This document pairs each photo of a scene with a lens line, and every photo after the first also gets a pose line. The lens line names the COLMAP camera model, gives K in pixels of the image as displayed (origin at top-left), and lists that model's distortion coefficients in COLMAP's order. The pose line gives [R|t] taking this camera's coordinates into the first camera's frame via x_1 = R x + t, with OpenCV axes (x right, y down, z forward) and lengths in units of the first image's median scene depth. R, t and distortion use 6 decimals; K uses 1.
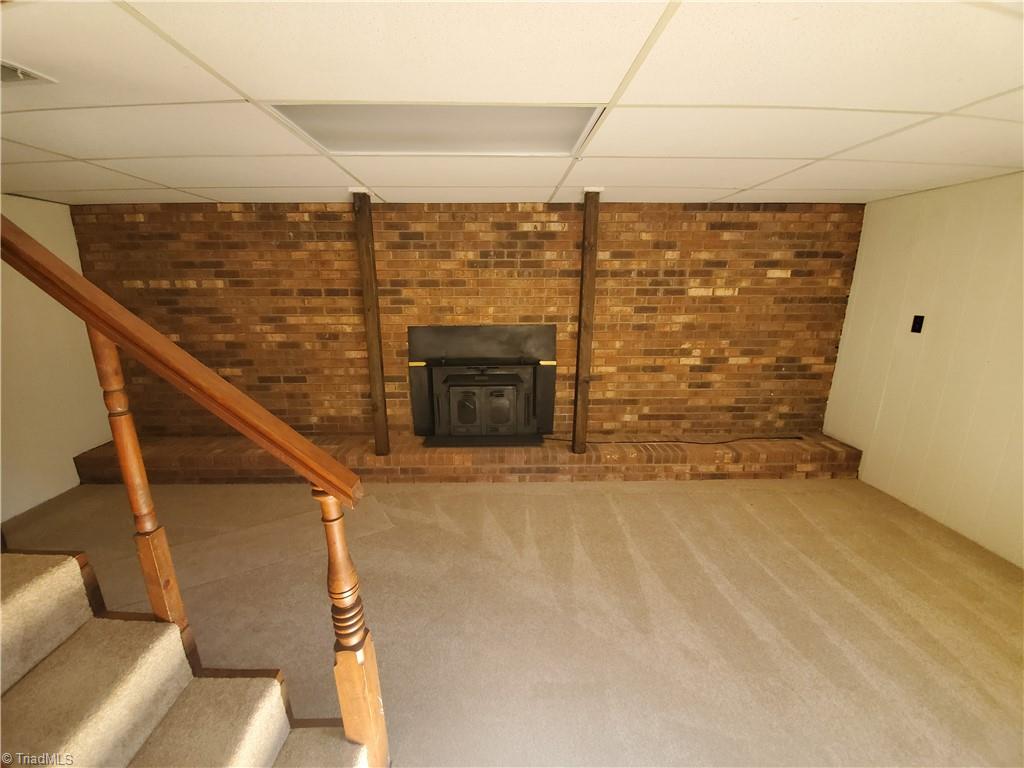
lens RADIAL K [[404.6, 0, 508.5], [0, 404.6, 387.6], [0, 0, 1]] dist [-0.001407, -0.010590]
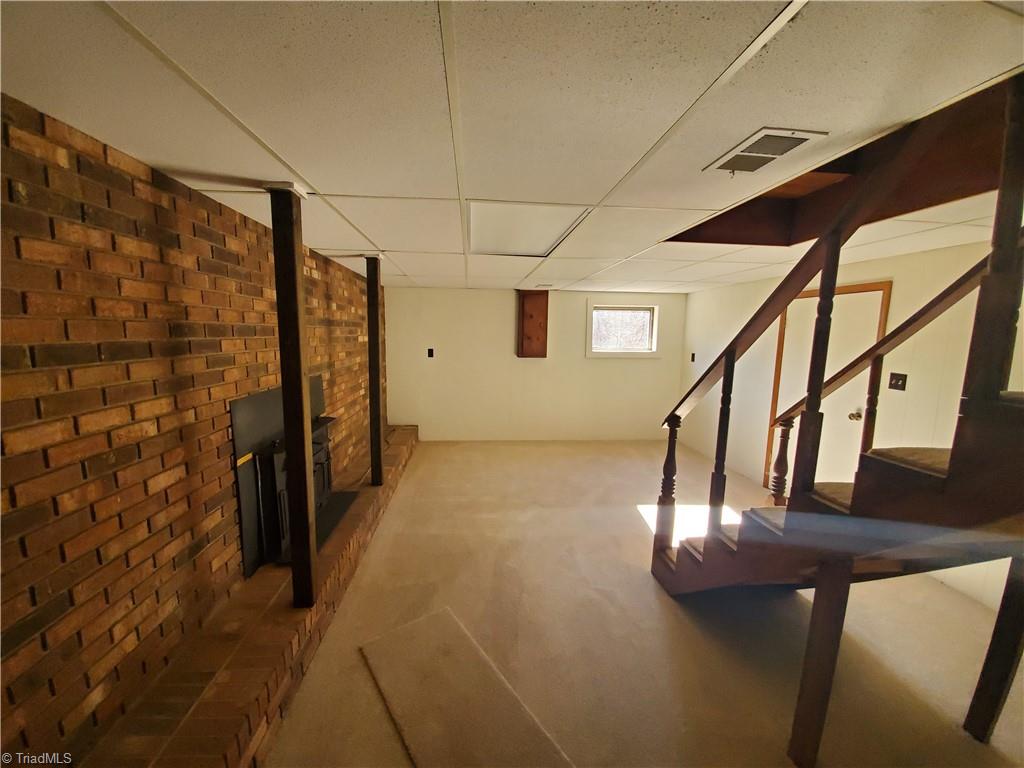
lens RADIAL K [[404.6, 0, 514.0], [0, 404.6, 388.5], [0, 0, 1]] dist [-0.001407, -0.010590]
pose [[-0.092203, -0.133952, 0.986689, -0.886446], [0.225197, 0.962430, 0.151703, -0.168244], [-0.969941, 0.236187, -0.058574, 0.634663]]
